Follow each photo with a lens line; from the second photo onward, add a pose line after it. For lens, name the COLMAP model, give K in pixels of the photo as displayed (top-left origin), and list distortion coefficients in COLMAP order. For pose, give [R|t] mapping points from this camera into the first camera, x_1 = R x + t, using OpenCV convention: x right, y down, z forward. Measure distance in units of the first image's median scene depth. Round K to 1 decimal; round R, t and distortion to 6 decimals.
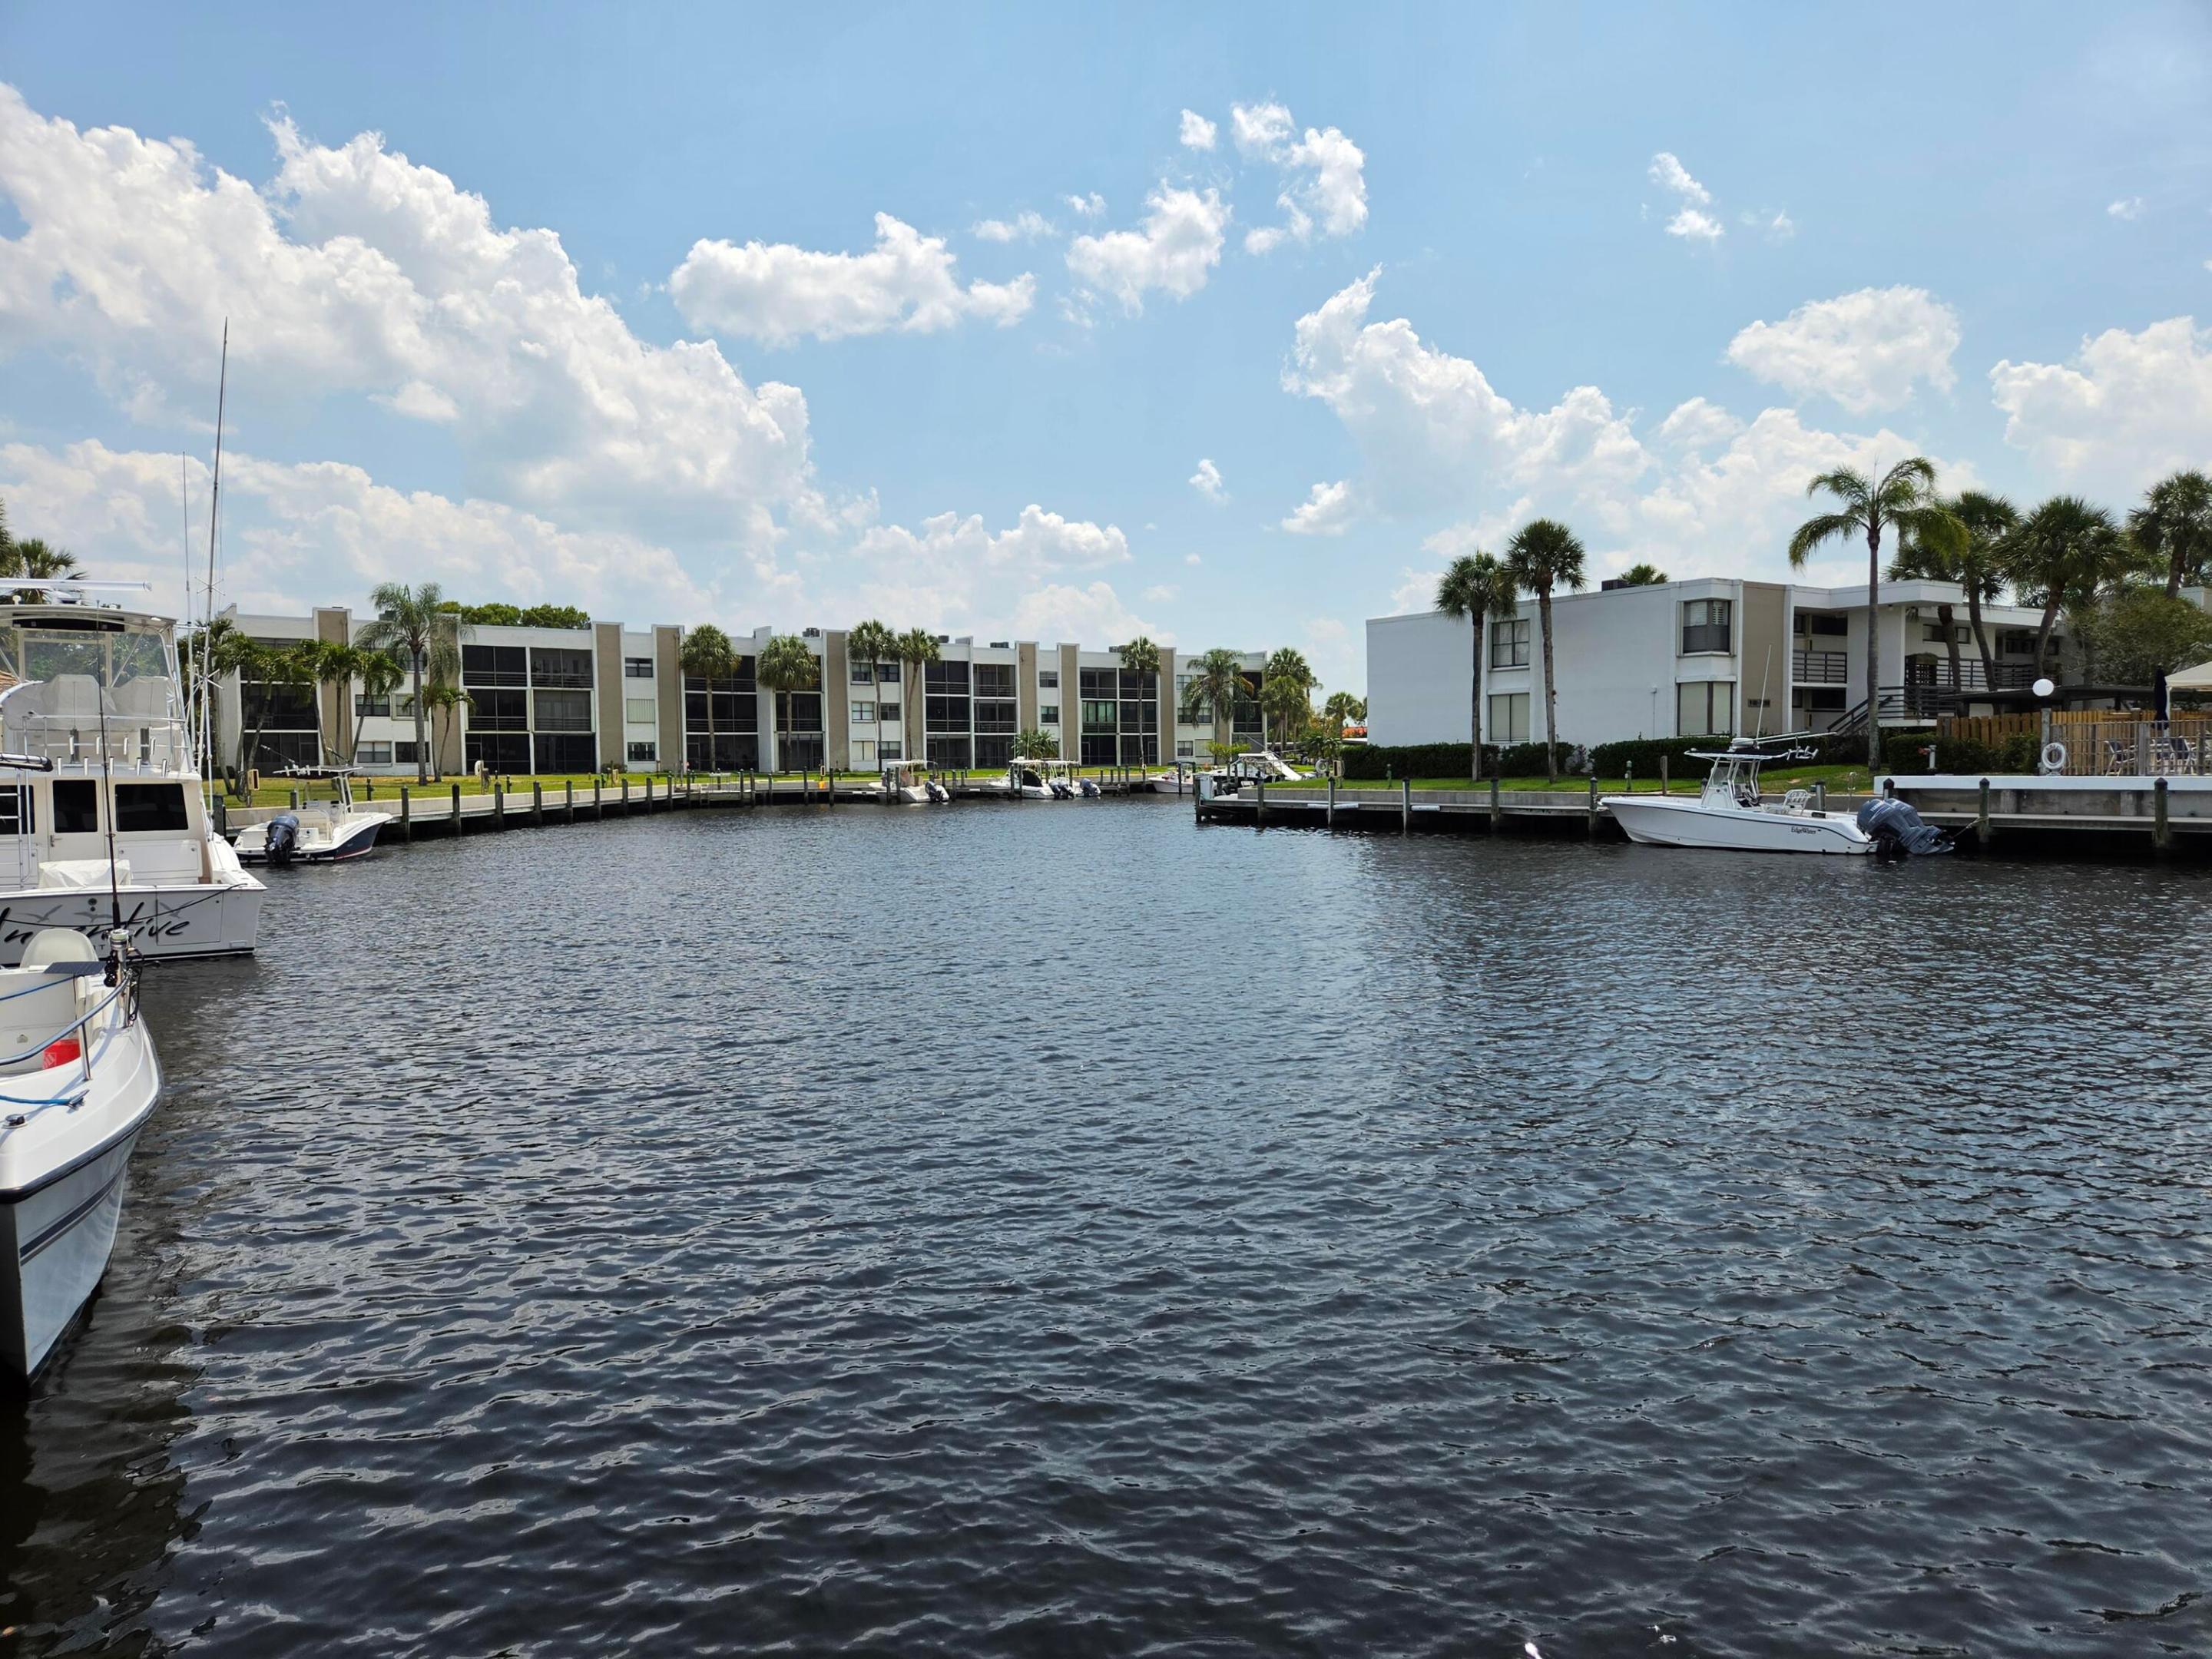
lens RADIAL K [[1481.1, 0, 1111.4], [0, 1481.1, 865.3], [0, 0, 1]] dist [0.048668, -0.046577]
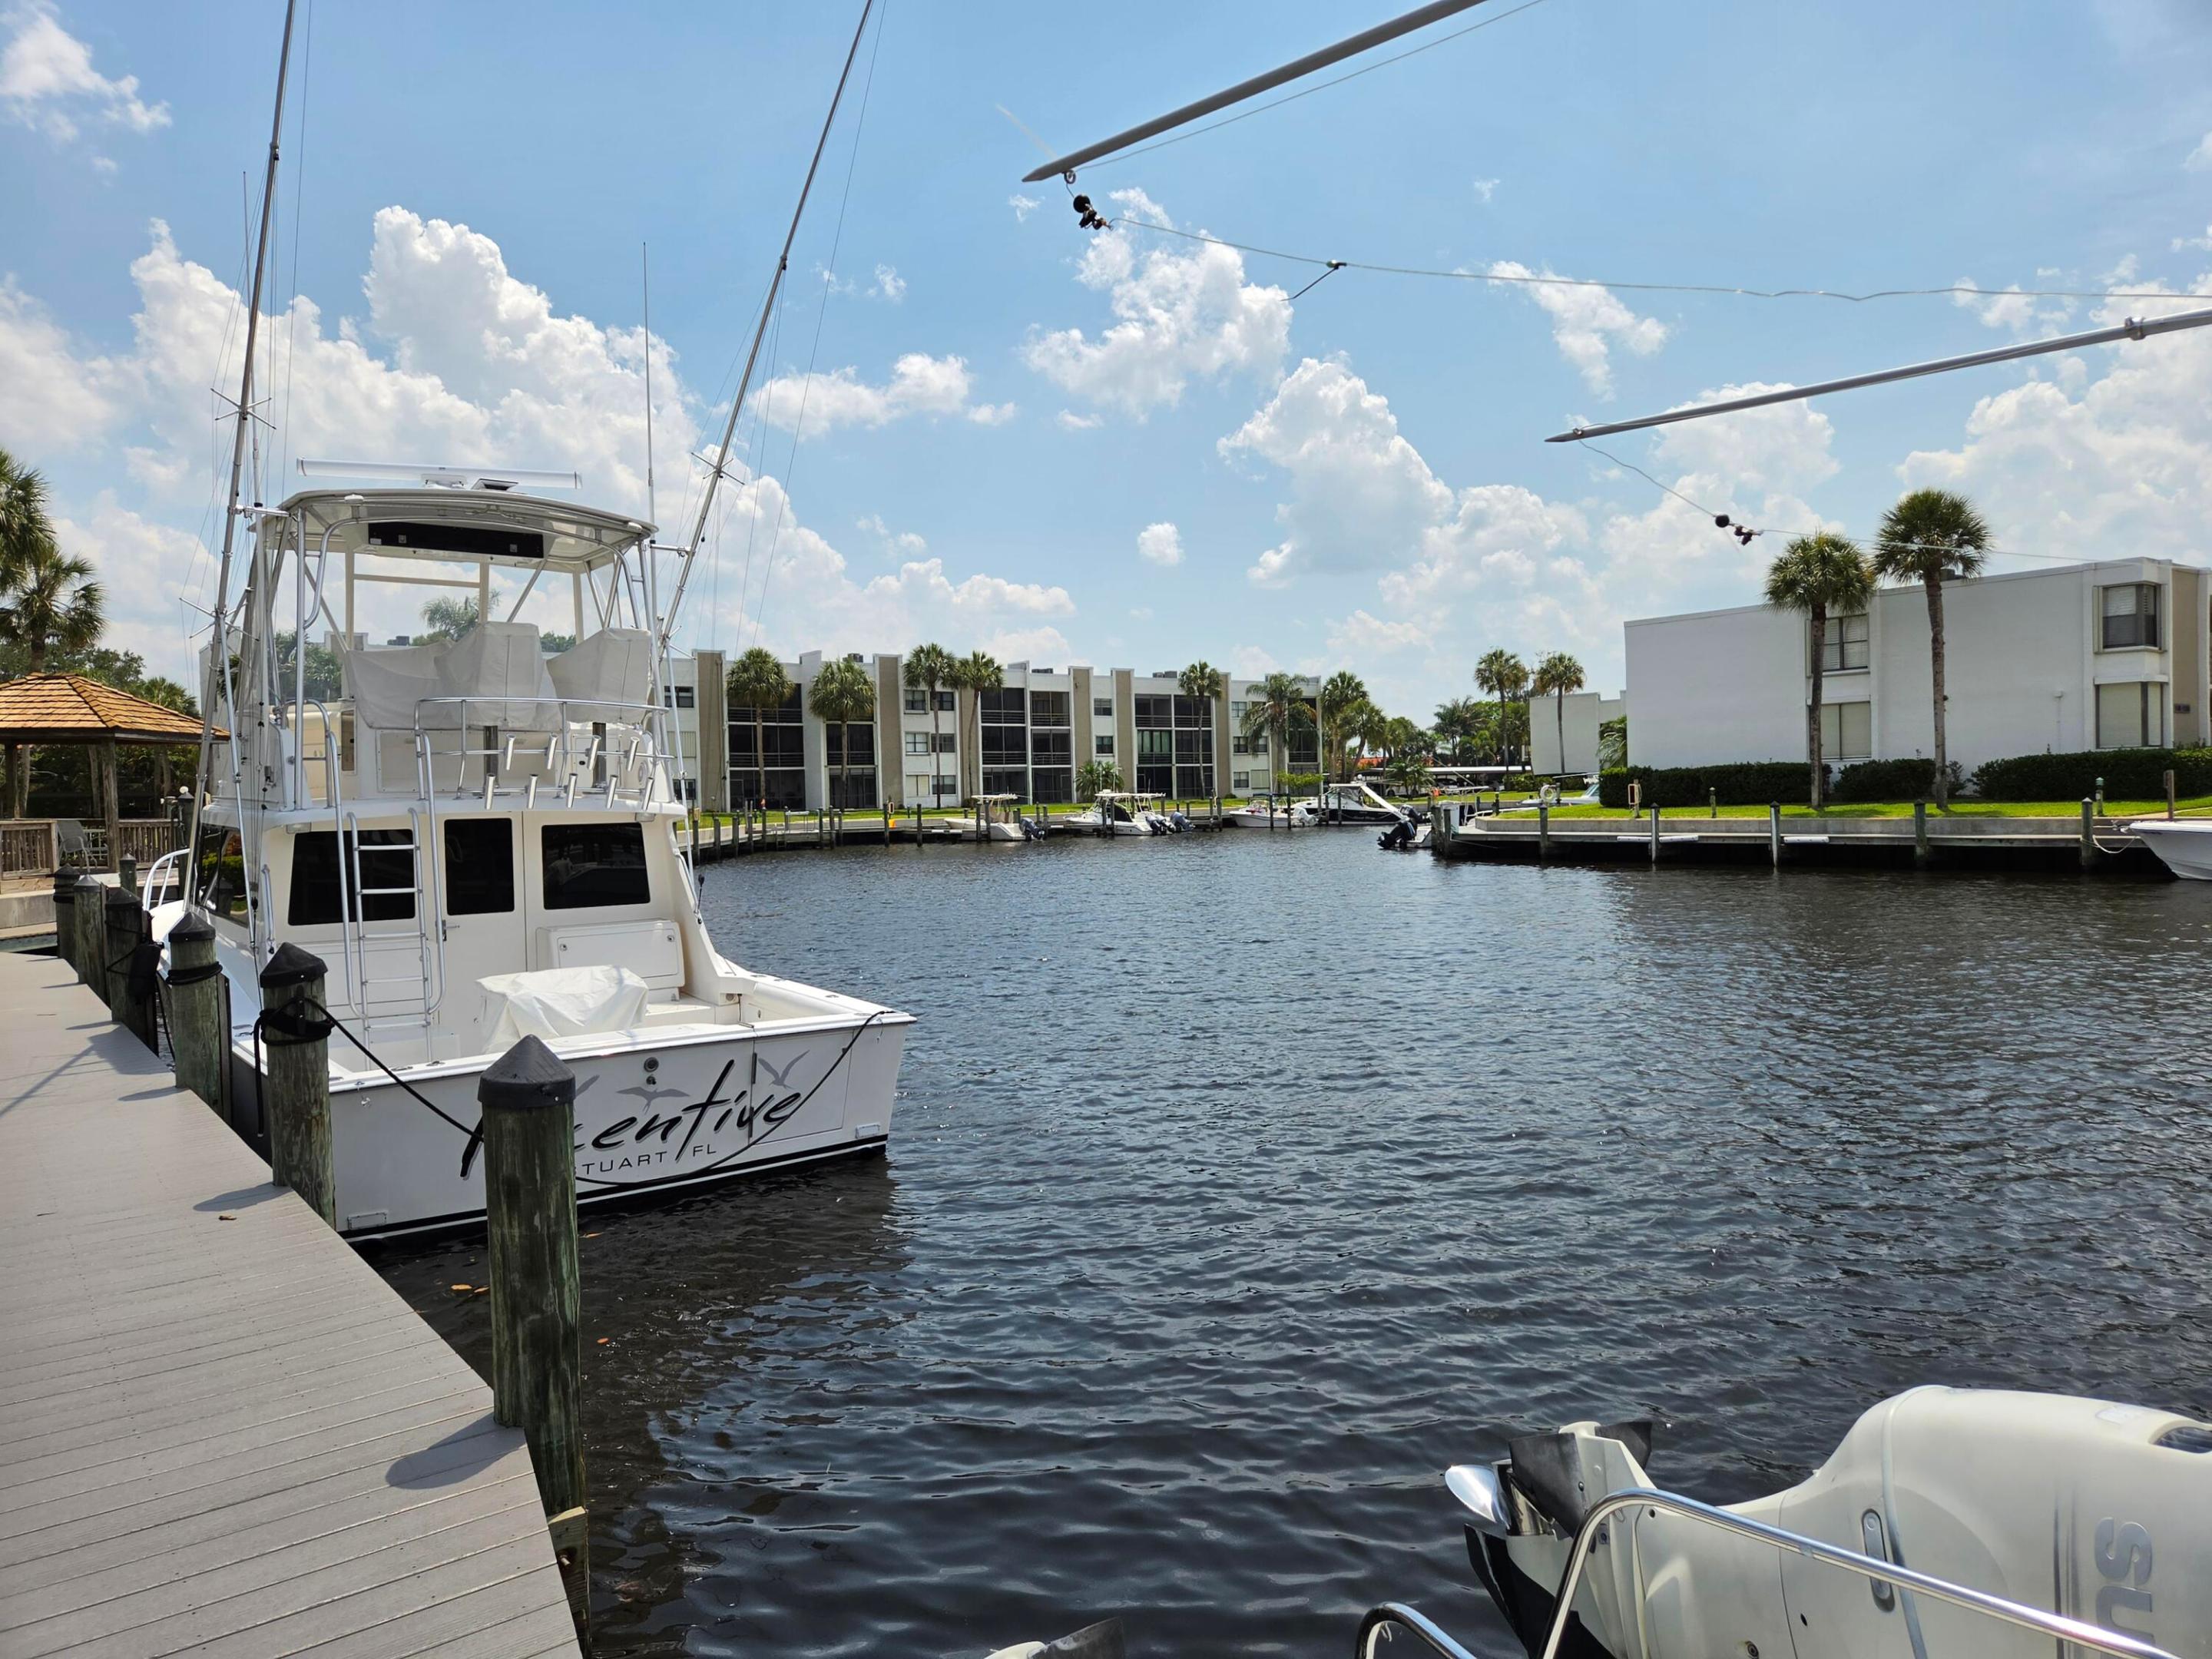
lens RADIAL K [[1481.1, 0, 1089.1], [0, 1481.1, 821.8], [0, 0, 1]] dist [0.048668, -0.046577]
pose [[0.999337, -0.012909, 0.034031, -0.095578], [0.014724, 0.998452, -0.053631, -0.004512], [-0.033286, 0.054096, 0.997981, 0.088141]]
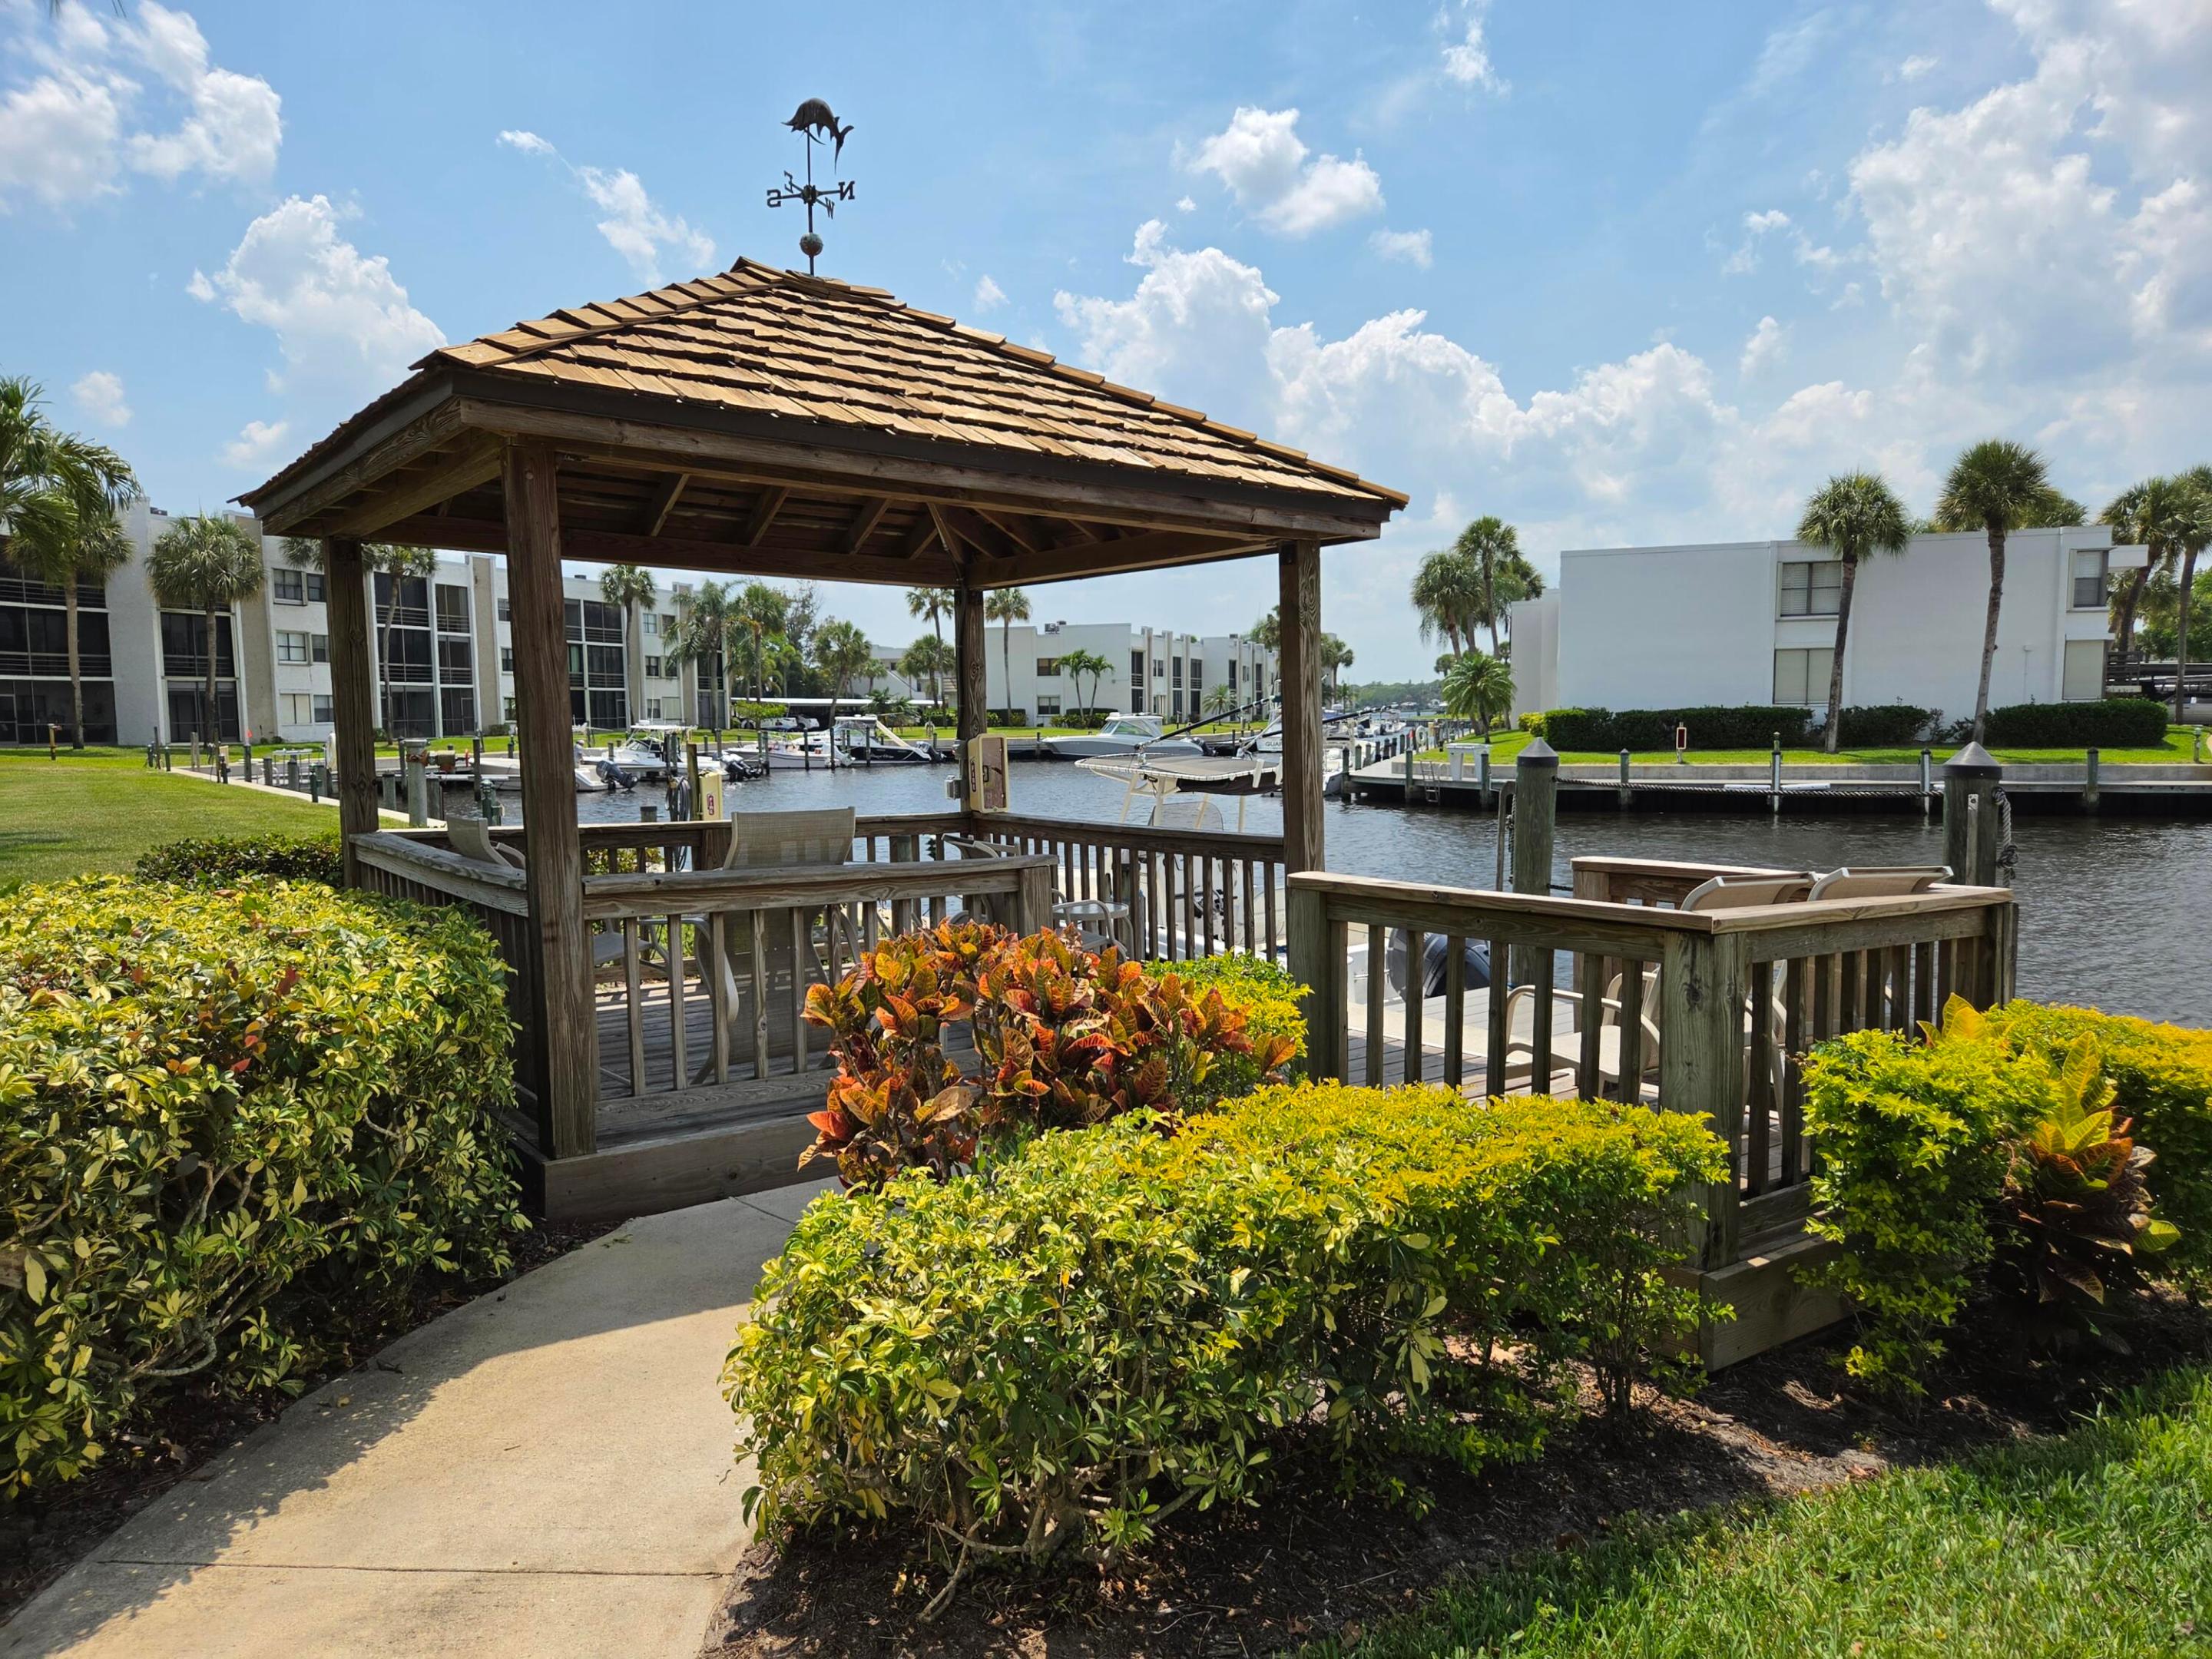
lens RADIAL K [[1481.1, 0, 1105.0], [0, 1481.1, 831.2], [0, 0, 1]] dist [0.048668, -0.046577]
pose [[0.792296, -0.044507, 0.608512, -0.292798], [0.042863, 0.998932, 0.017254, -0.022068], [-0.608630, 0.012412, 0.793357, 0.292536]]
